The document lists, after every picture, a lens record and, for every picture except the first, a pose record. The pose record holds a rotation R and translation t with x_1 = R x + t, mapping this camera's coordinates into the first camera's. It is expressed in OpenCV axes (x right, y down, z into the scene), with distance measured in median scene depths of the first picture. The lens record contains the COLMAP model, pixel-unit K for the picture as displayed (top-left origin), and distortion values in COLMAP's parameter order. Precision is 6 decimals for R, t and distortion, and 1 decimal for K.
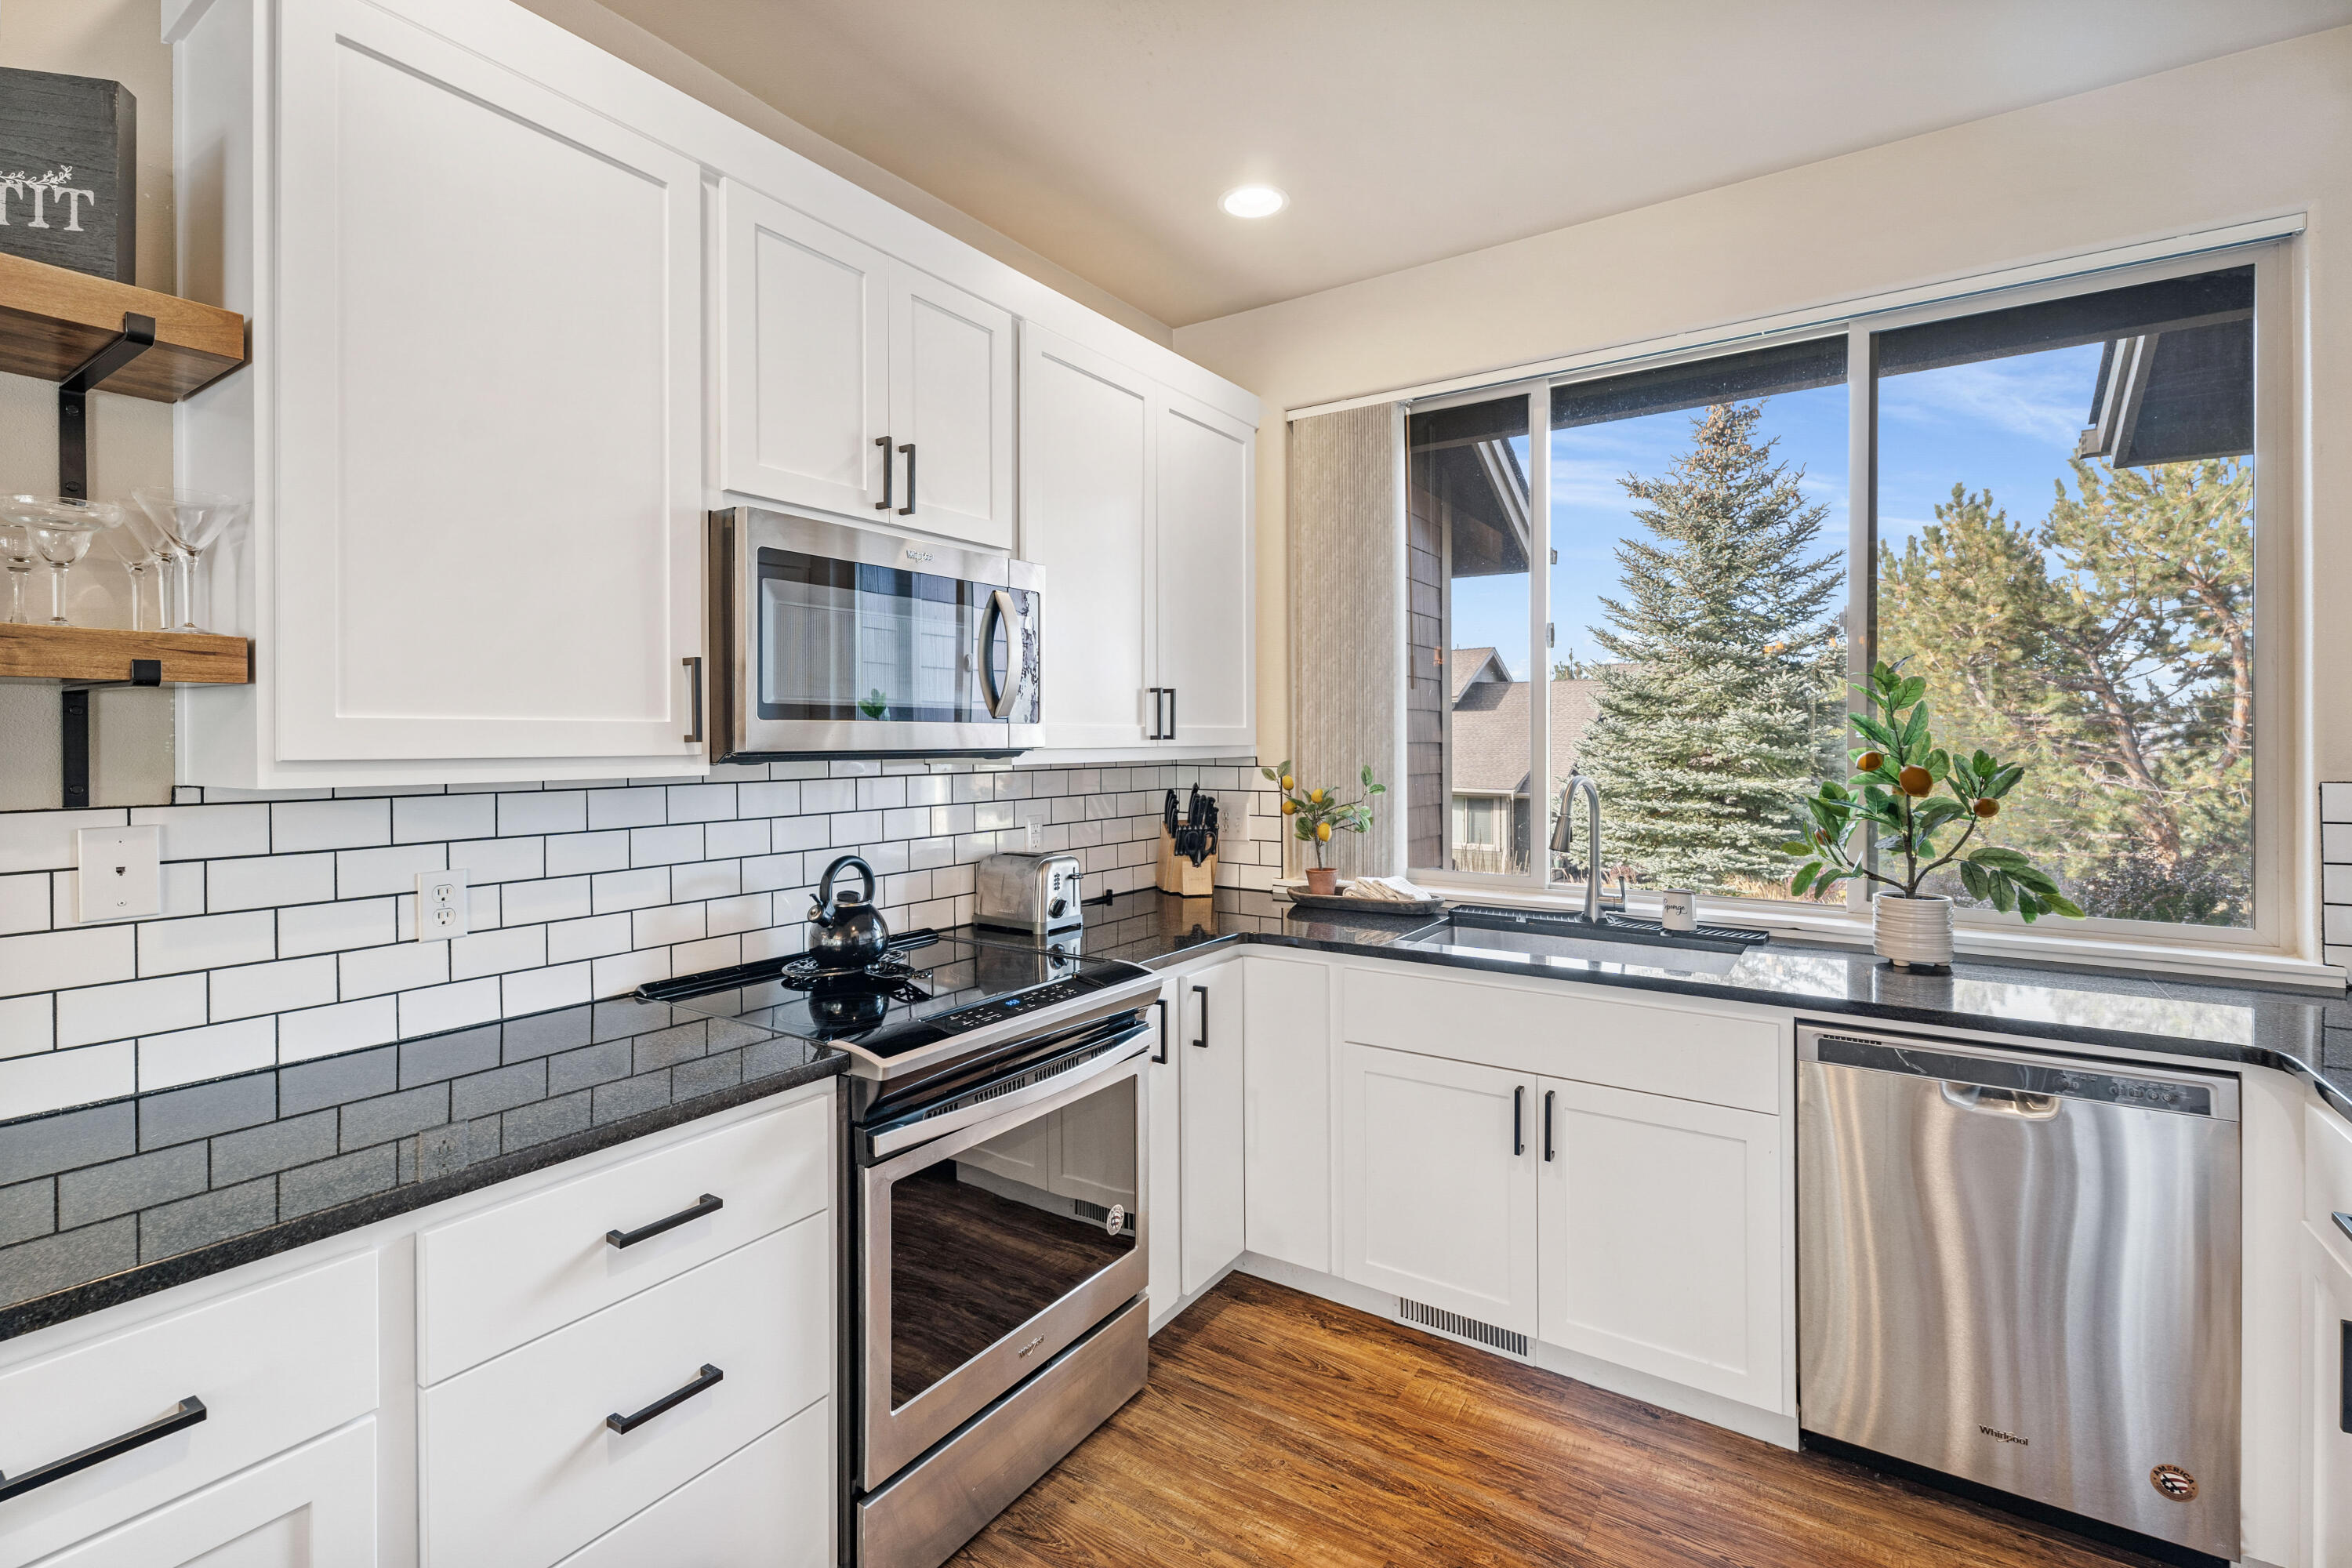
lens RADIAL K [[1061.8, 0, 1164.8], [0, 1061.8, 733.6], [0, 0, 1]] dist [0.002564, -0.000507]
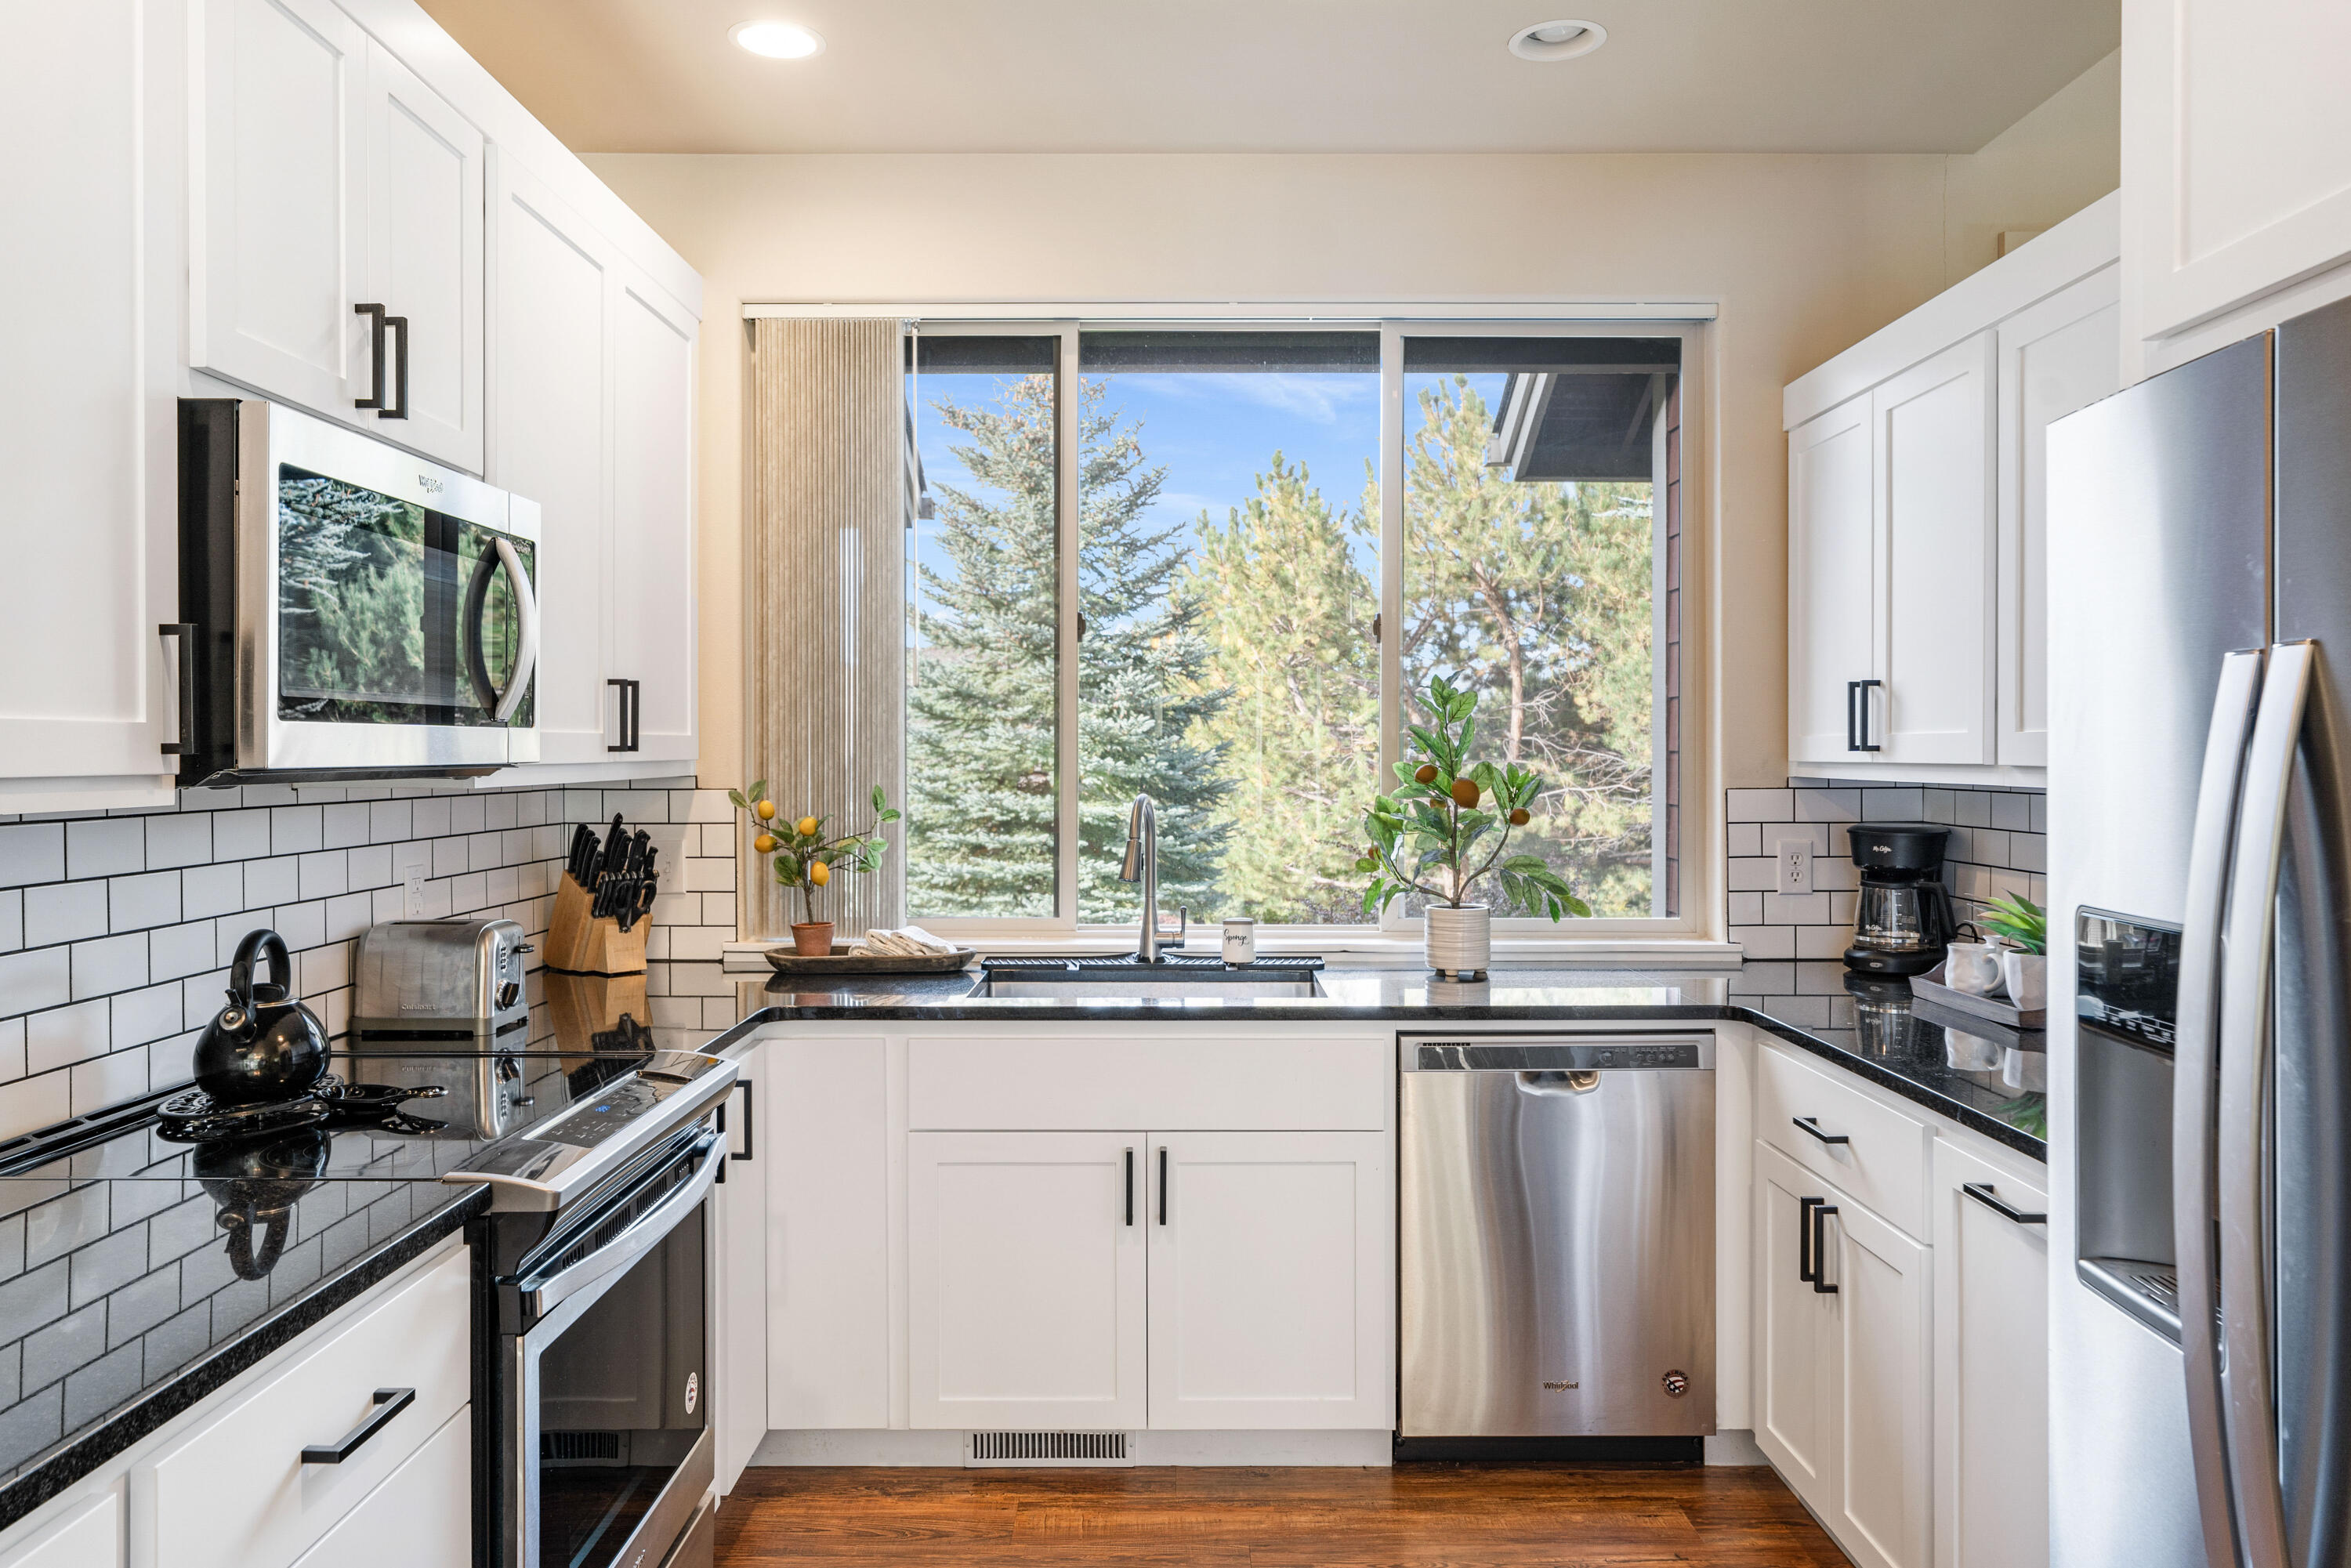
lens RADIAL K [[1610.8, 0, 1166.1], [0, 1610.8, 733.1], [0, 0, 1]] dist [-0.019492, 0.017909]
pose [[0.829994, 0.007834, 0.557718, -0.301810], [-0.004163, 0.999961, -0.007850, 0.000388], [-0.557757, 0.004194, 0.829993, -0.094482]]
